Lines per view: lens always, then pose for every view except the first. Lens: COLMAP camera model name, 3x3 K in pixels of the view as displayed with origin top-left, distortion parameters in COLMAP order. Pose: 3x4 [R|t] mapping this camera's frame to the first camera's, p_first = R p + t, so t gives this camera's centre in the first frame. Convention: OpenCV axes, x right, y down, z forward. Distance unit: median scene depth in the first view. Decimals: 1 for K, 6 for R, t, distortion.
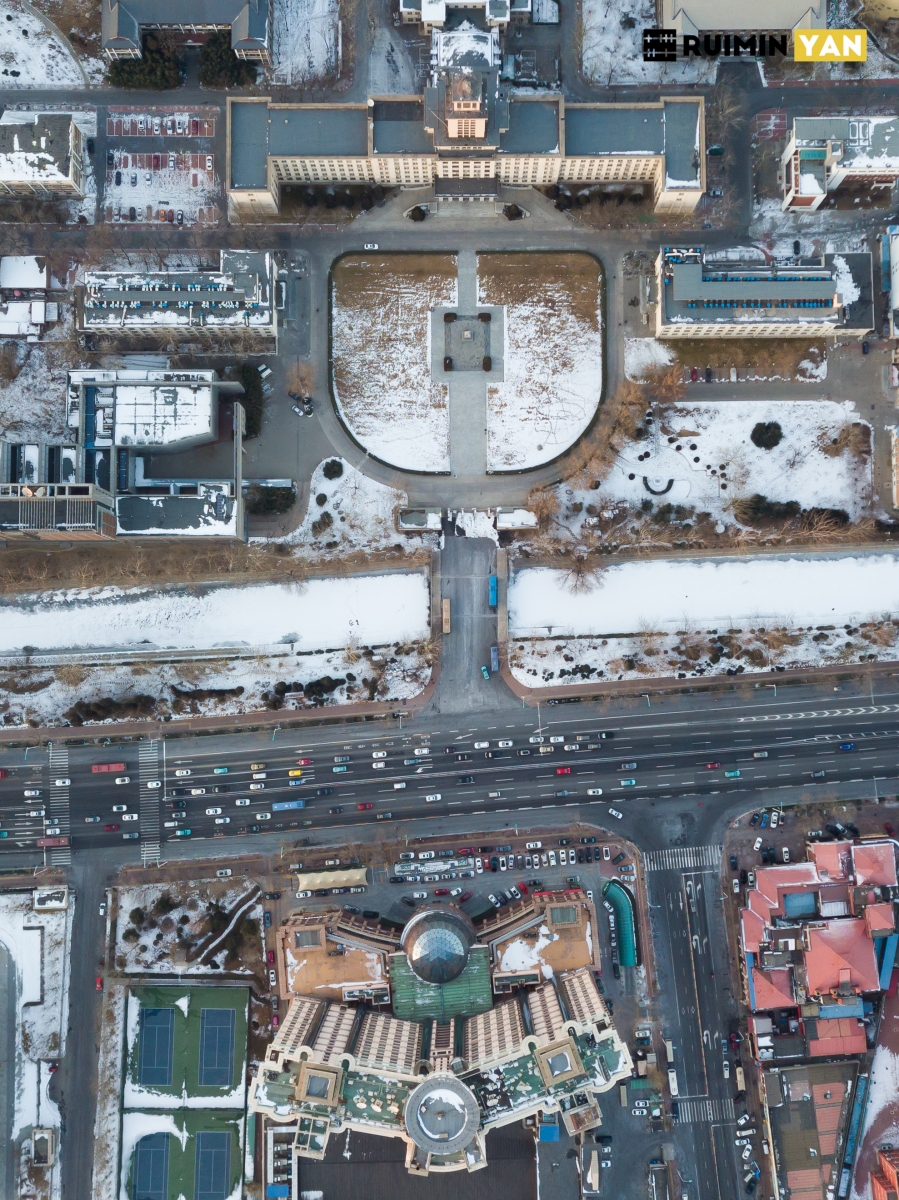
lens RADIAL K [[1412.1, 0, 476.8], [0, 1412.1, 596.1], [0, 0, 1]] dist [0.022202, 0.030891]
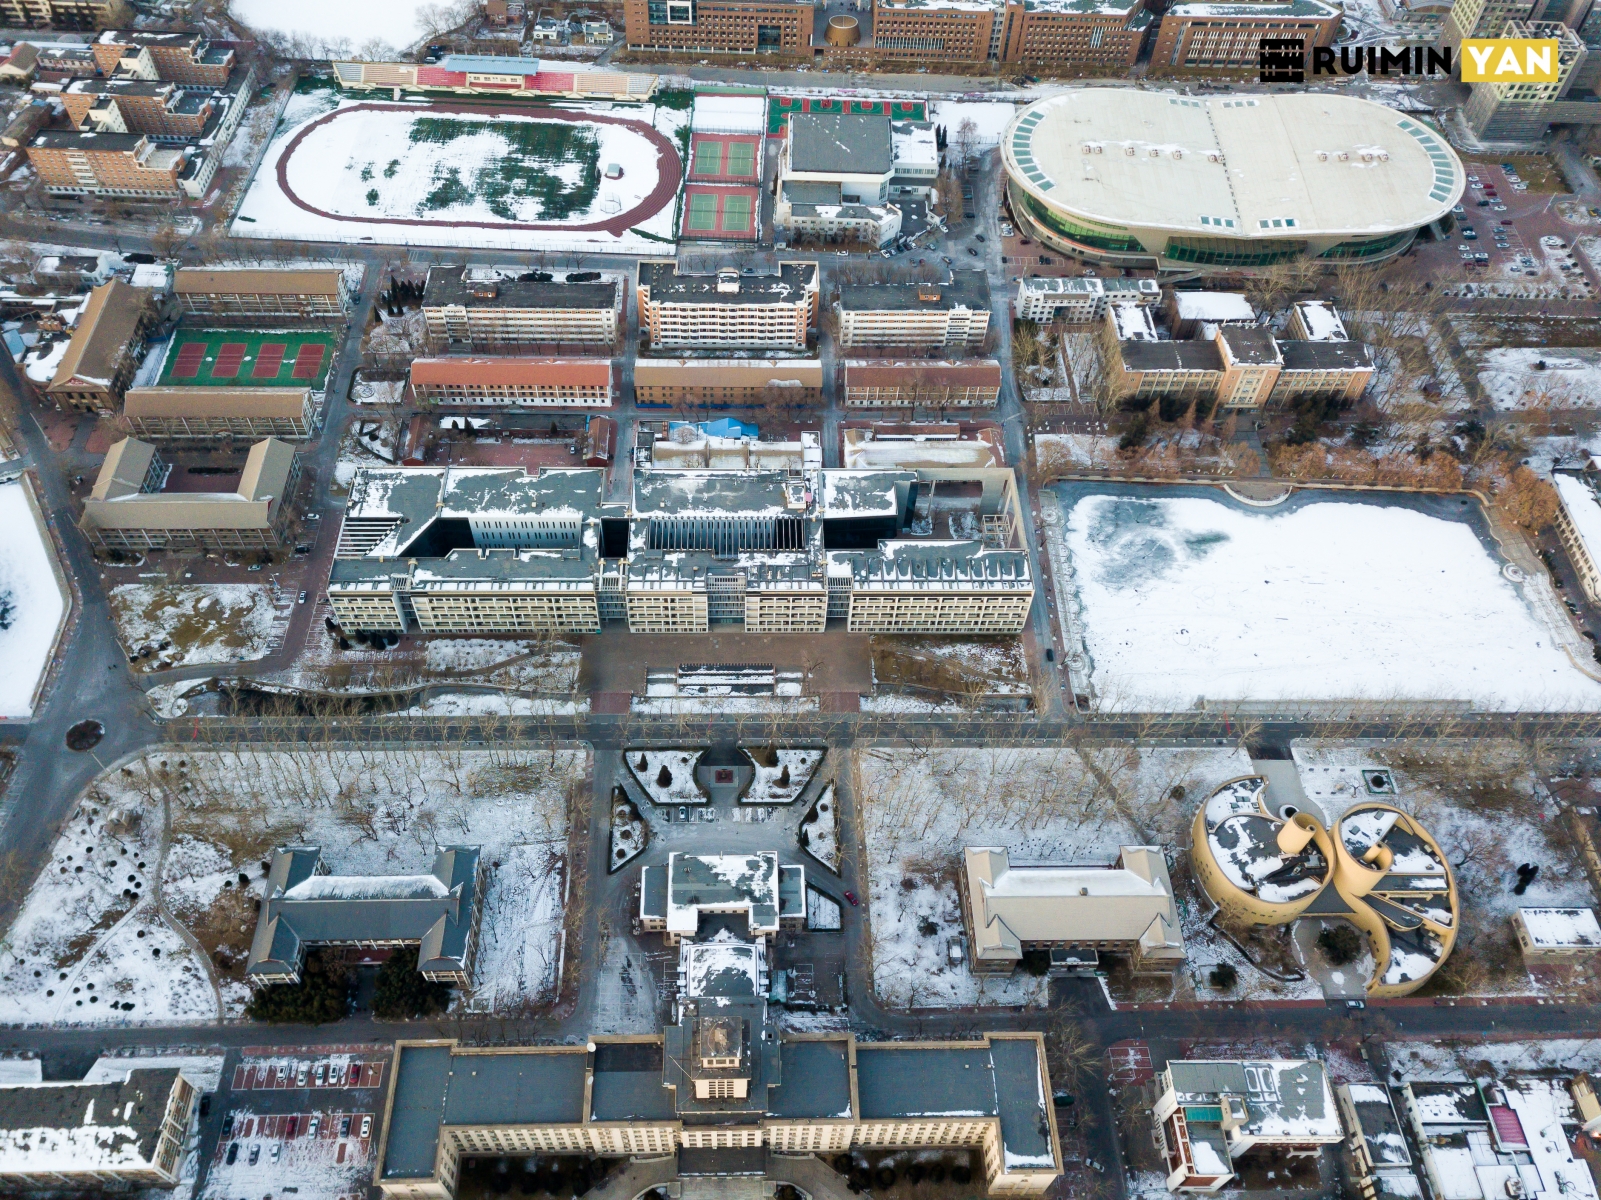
lens RADIAL K [[1296.2, 0, 770.2], [0, 1296.2, 595.1], [0, 0, 1]] dist [0.036179, -0.003102]
pose [[0.999851, -0.004096, 0.016745, 0.006862], [0.012474, 0.842337, -0.538806, -0.172991], [-0.011898, 0.538935, 0.842263, 0.292276]]
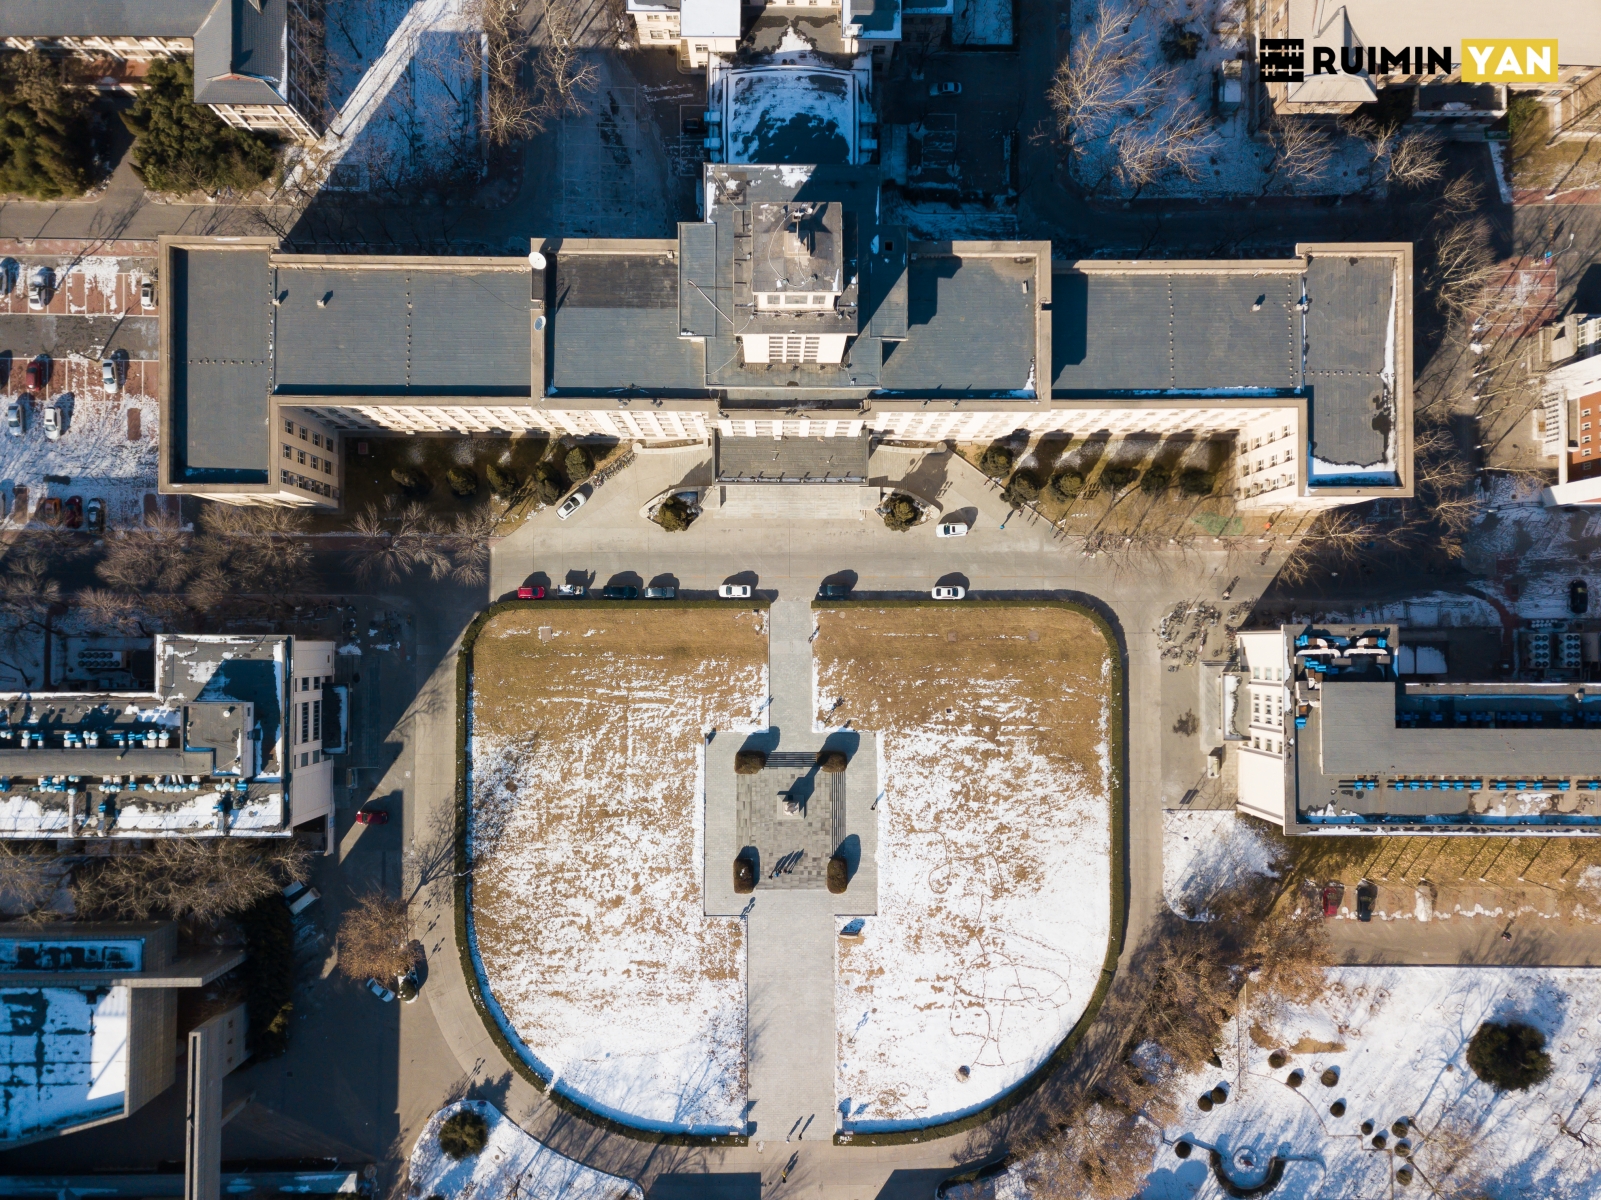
lens RADIAL K [[1218.3, 0, 800.5], [0, 1218.3, 600.0], [0, 0, 1]] dist [0.117943, -0.182114]
pose [[0.999938, 0.006210, 0.009244, -0.007409], [-0.006583, 0.999145, 0.040815, -0.259815], [-0.008982, -0.040873, 0.999124, 0.639451]]
